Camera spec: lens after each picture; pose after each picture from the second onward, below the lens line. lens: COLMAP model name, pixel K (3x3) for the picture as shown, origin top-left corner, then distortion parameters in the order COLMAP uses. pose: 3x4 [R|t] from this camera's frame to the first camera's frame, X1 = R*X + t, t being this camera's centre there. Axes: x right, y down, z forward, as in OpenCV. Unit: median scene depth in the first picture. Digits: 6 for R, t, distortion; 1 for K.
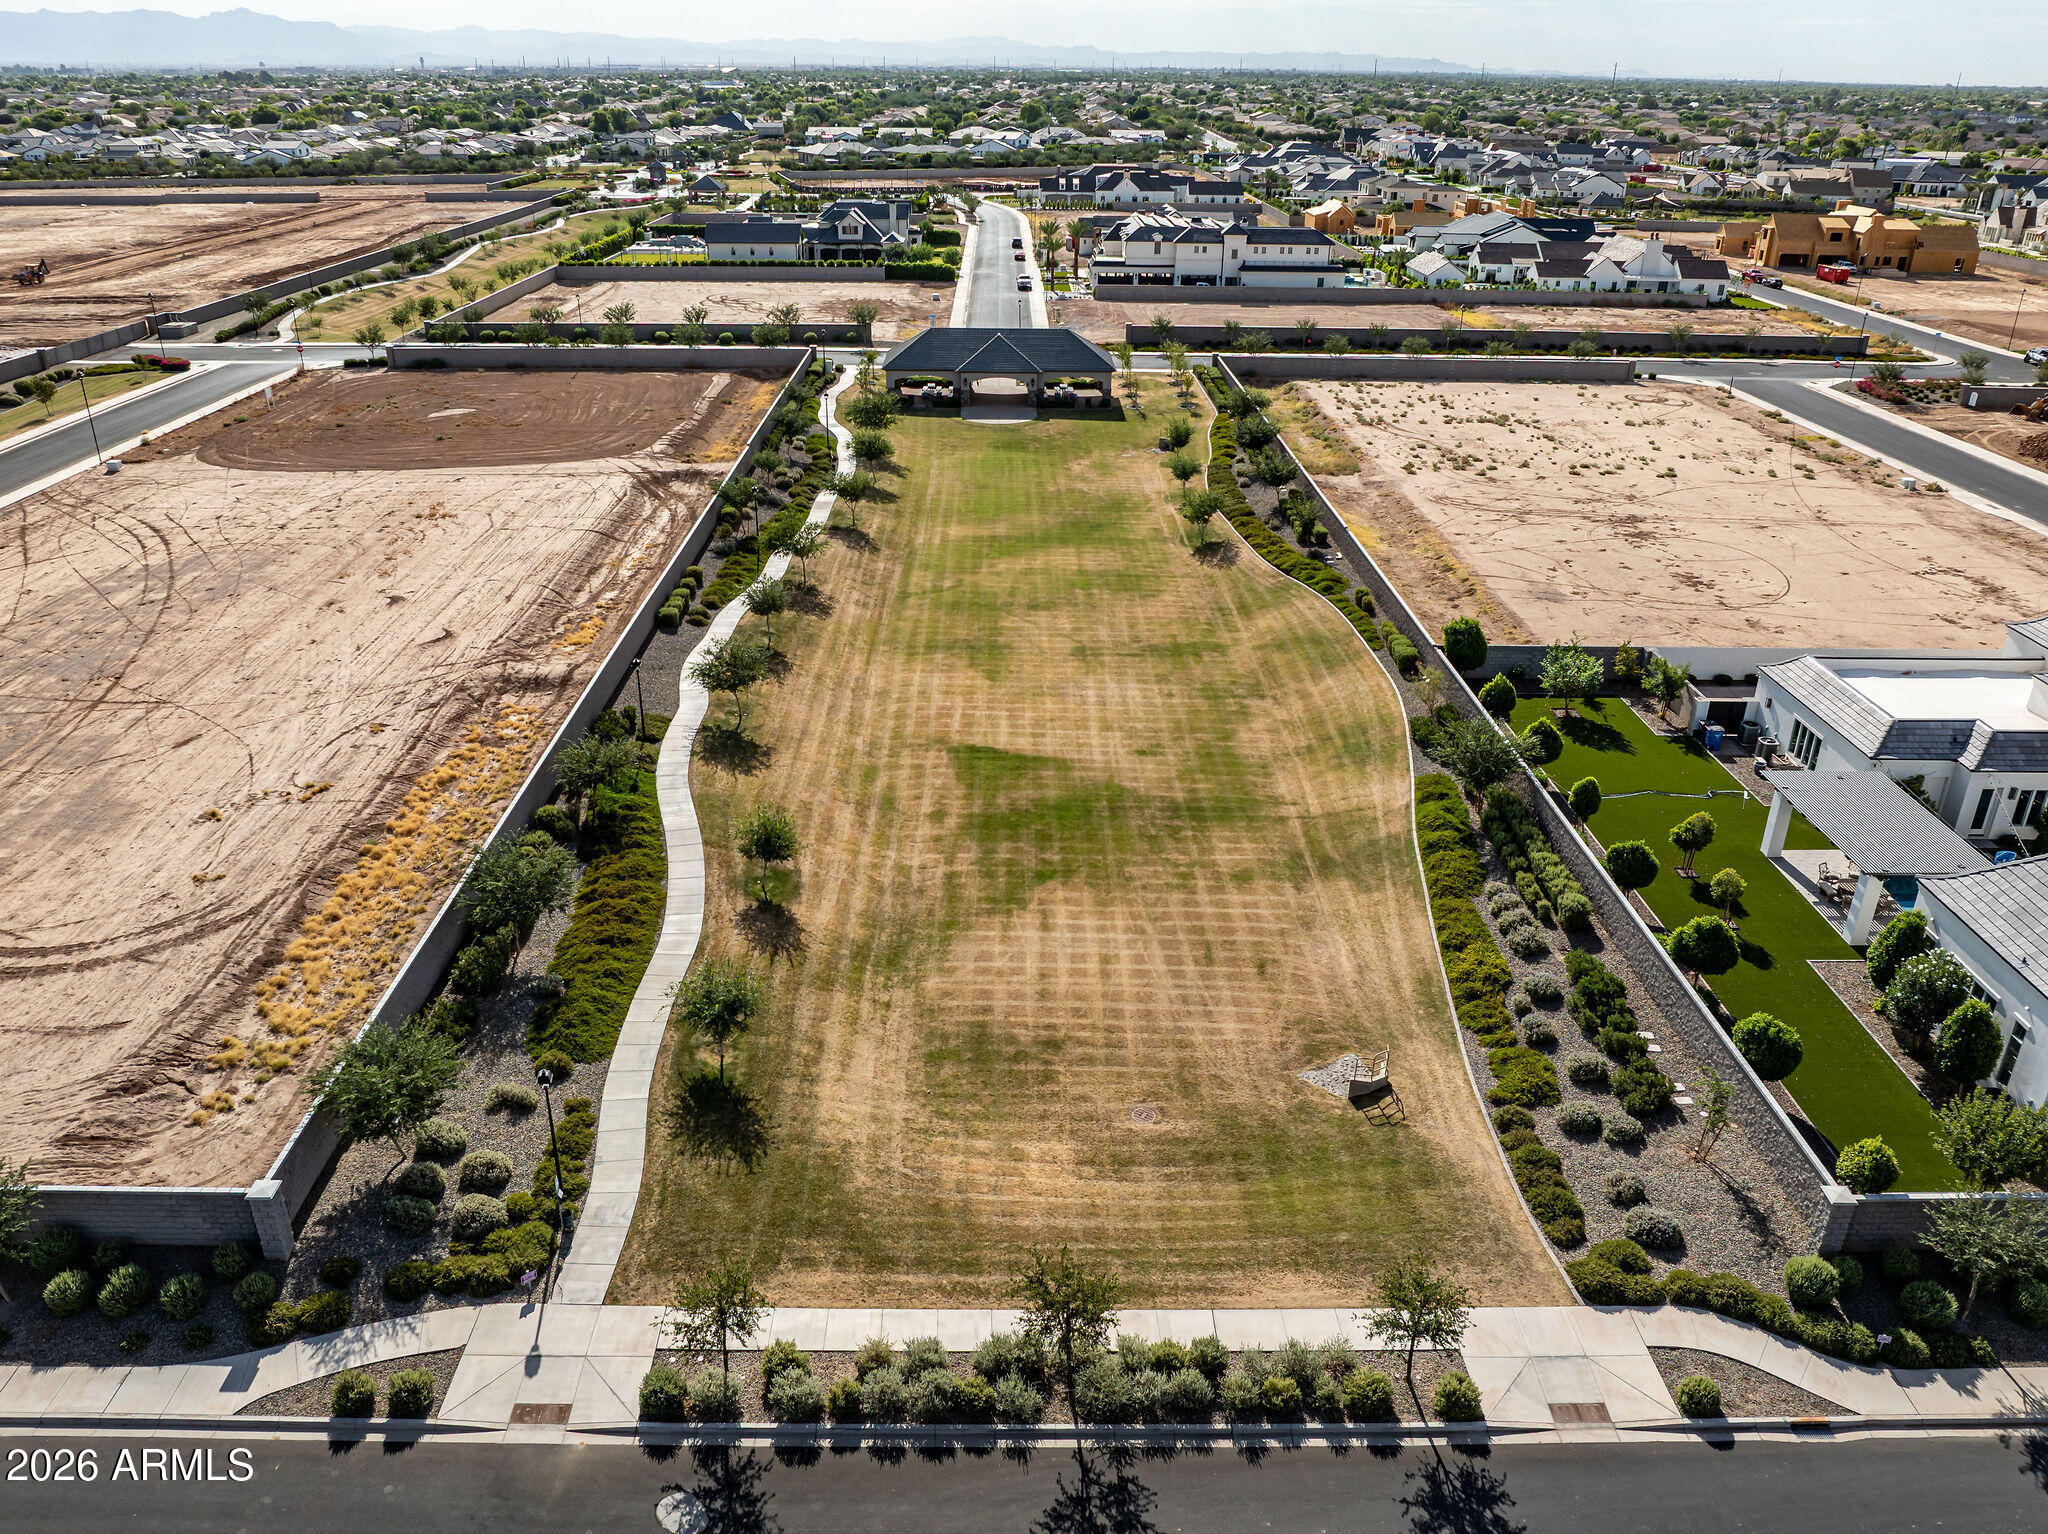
lens RADIAL K [[1519.7, 0, 1026.8], [0, 1519.7, 783.7], [0, 0, 1]] dist [-0.052150, 0.020387]
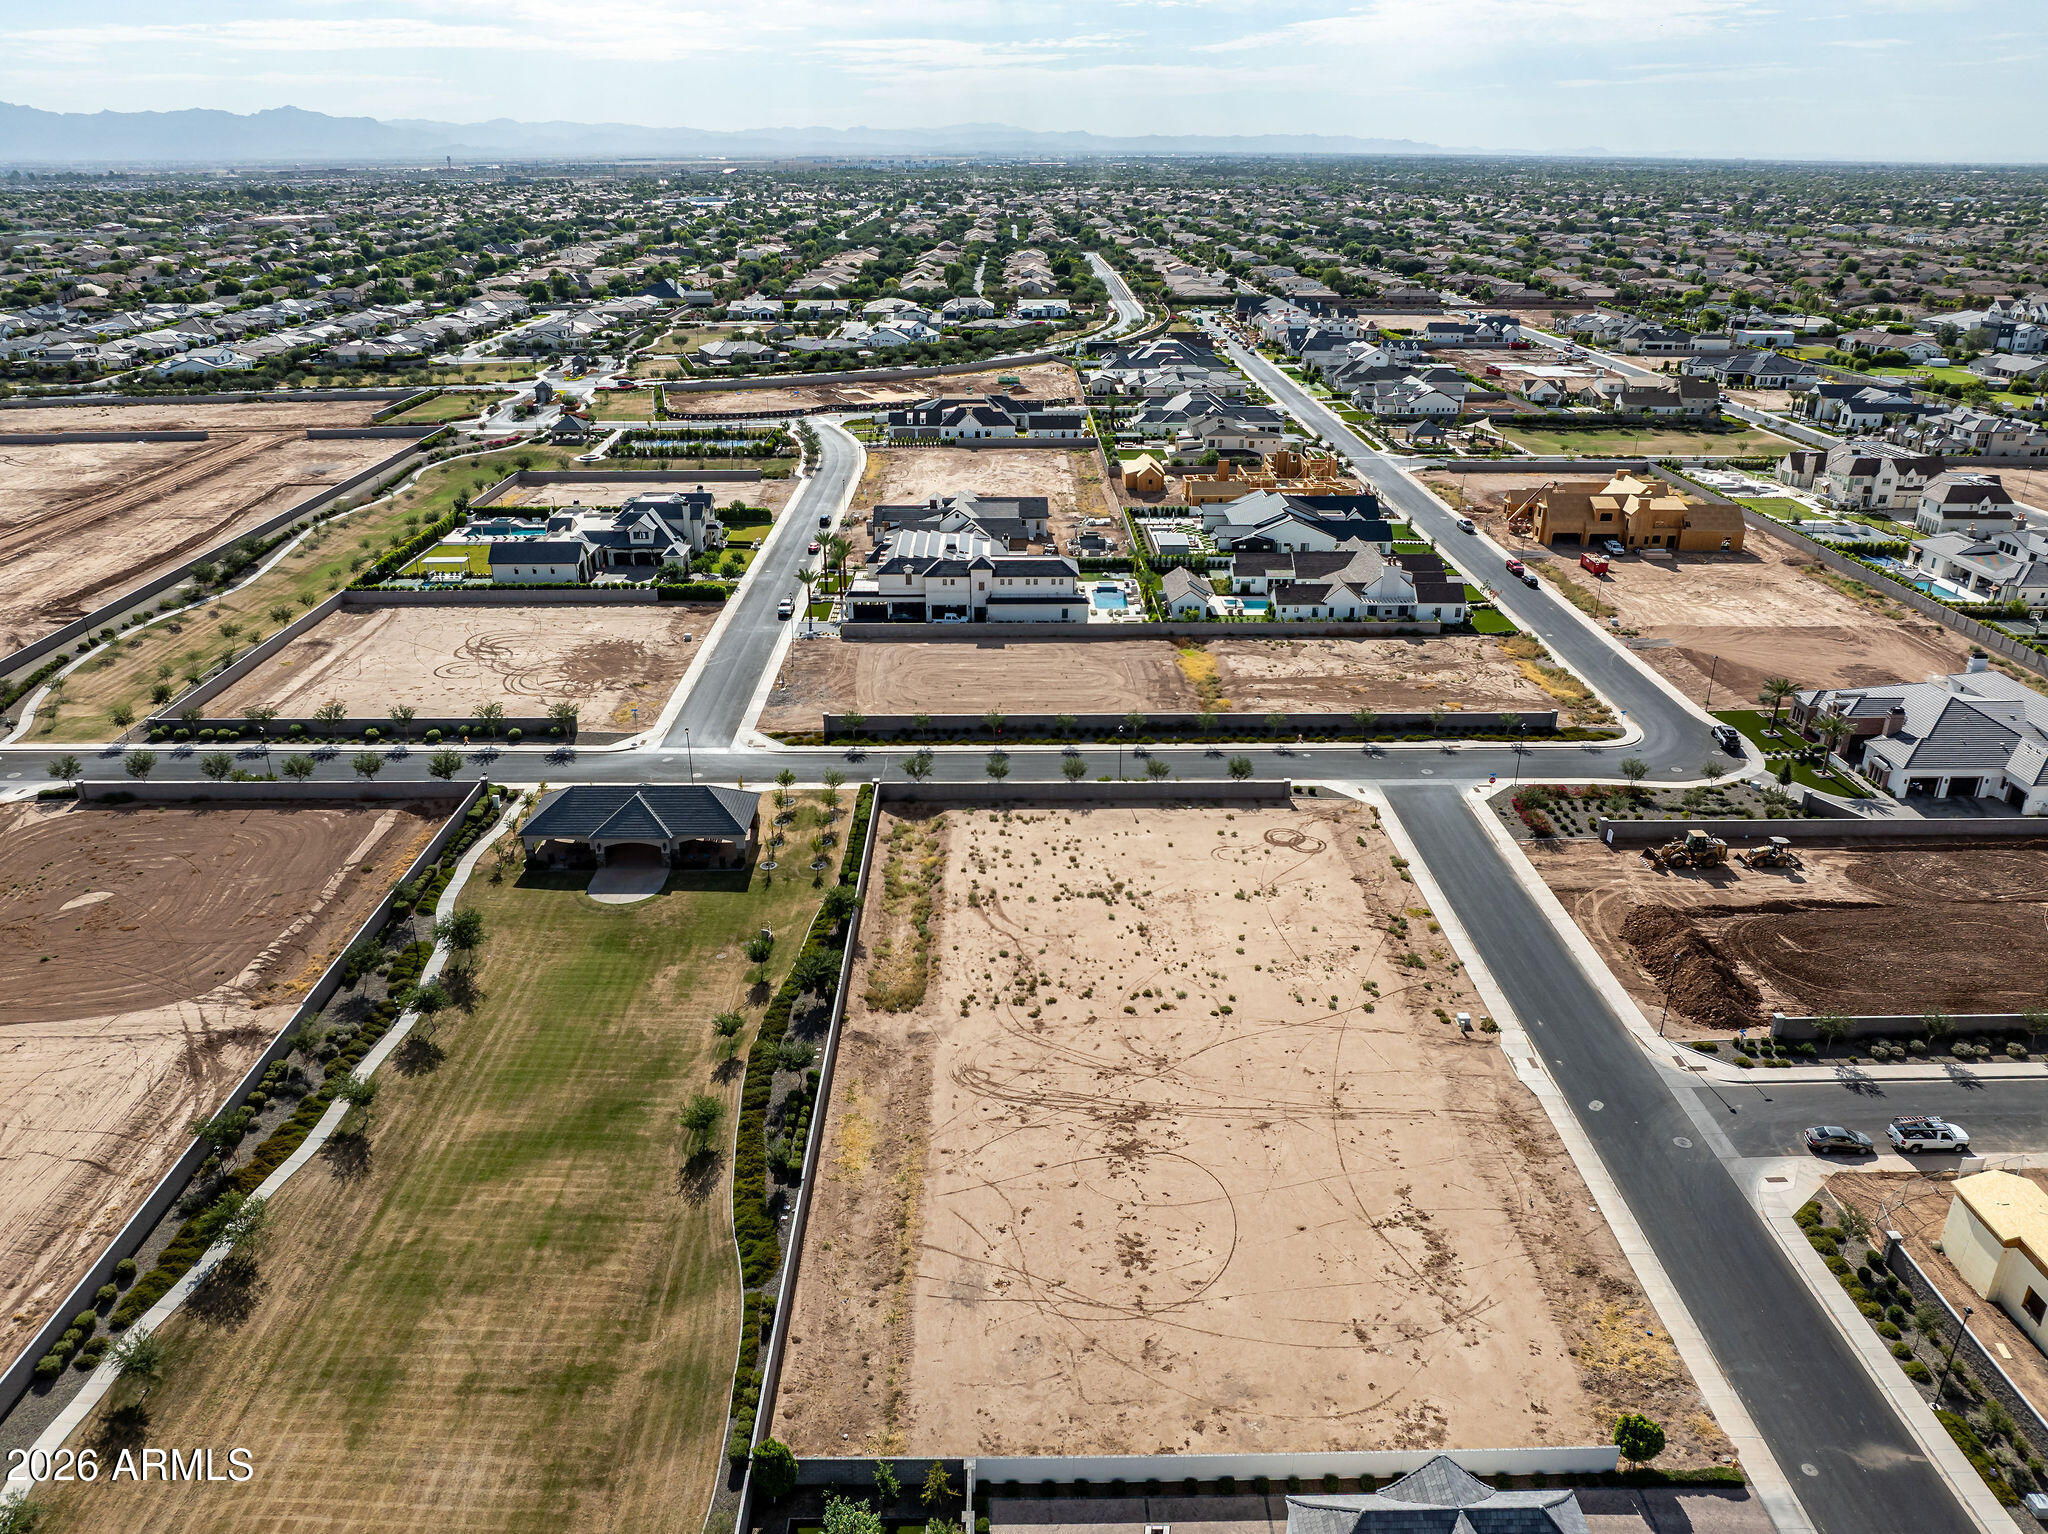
lens RADIAL K [[1446.8, 0, 1021.3], [0, 1446.8, 755.7], [0, 0, 1]] dist [-0.033571, -0.003141]
pose [[0.999953, -0.008083, -0.005265, 0.160089], [0.007827, 0.998870, -0.046873, -0.178095], [0.005638, 0.046829, 0.998887, 0.014482]]
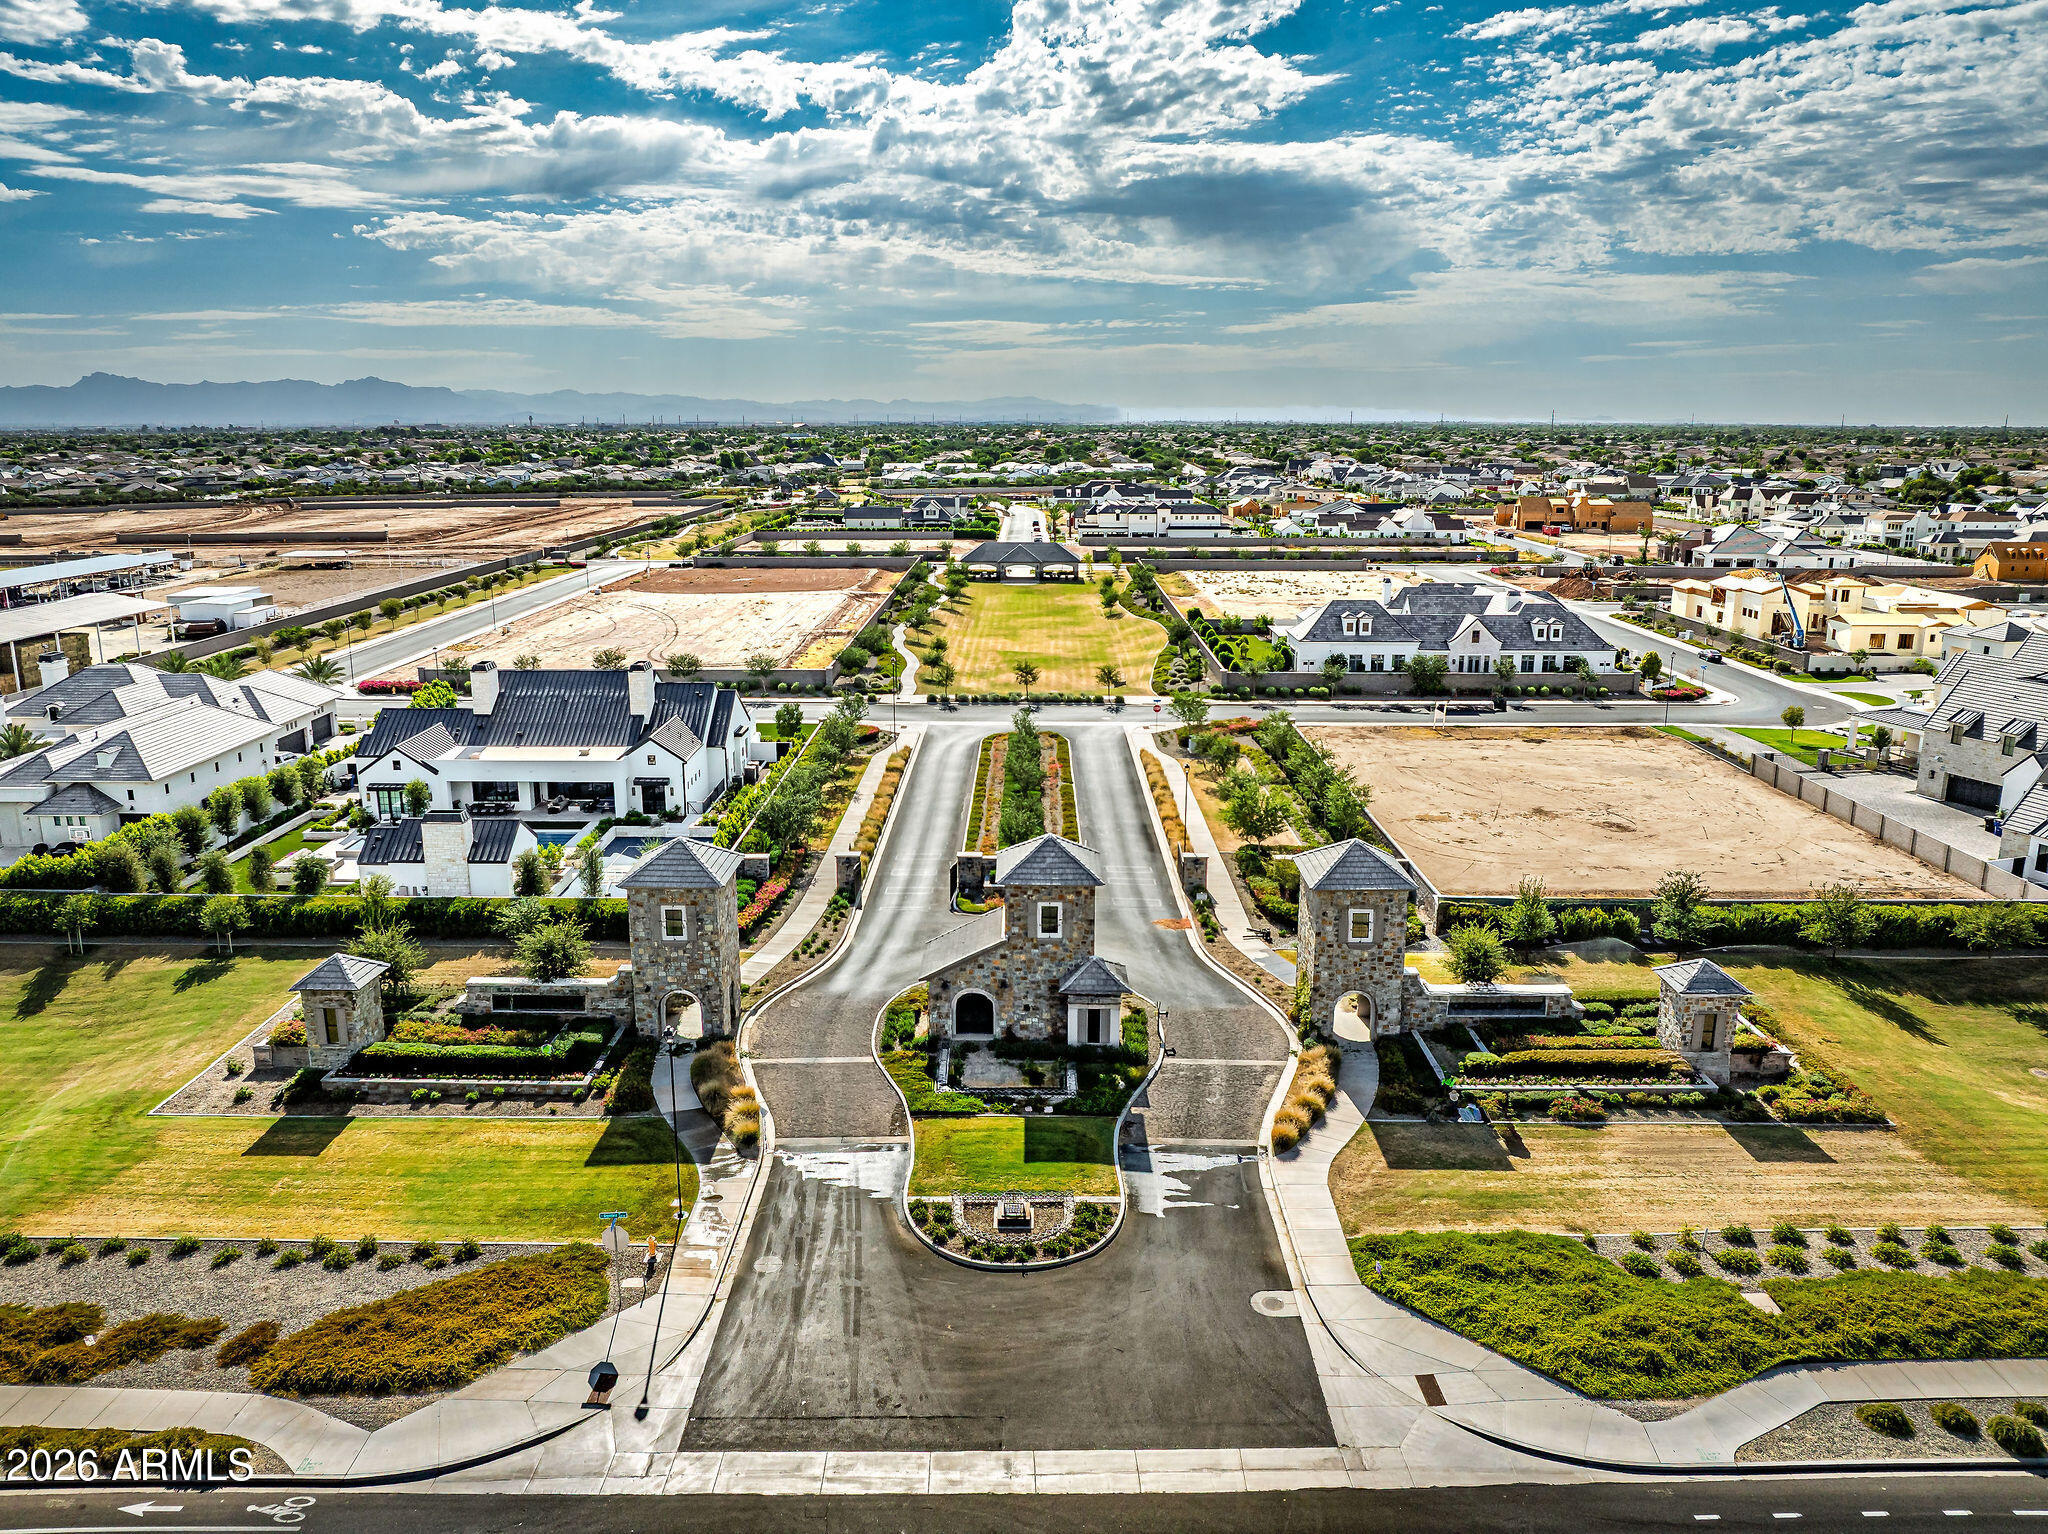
lens RADIAL K [[1446.8, 0, 1021.3], [0, 1446.8, 757.0], [0, 0, 1]] dist [-0.033571, -0.003141]
pose [[0.999667, -0.003977, -0.025508, 0.018849], [-0.001605, 0.976578, -0.215156, 0.235851], [0.025766, 0.215125, 0.976247, -0.480680]]
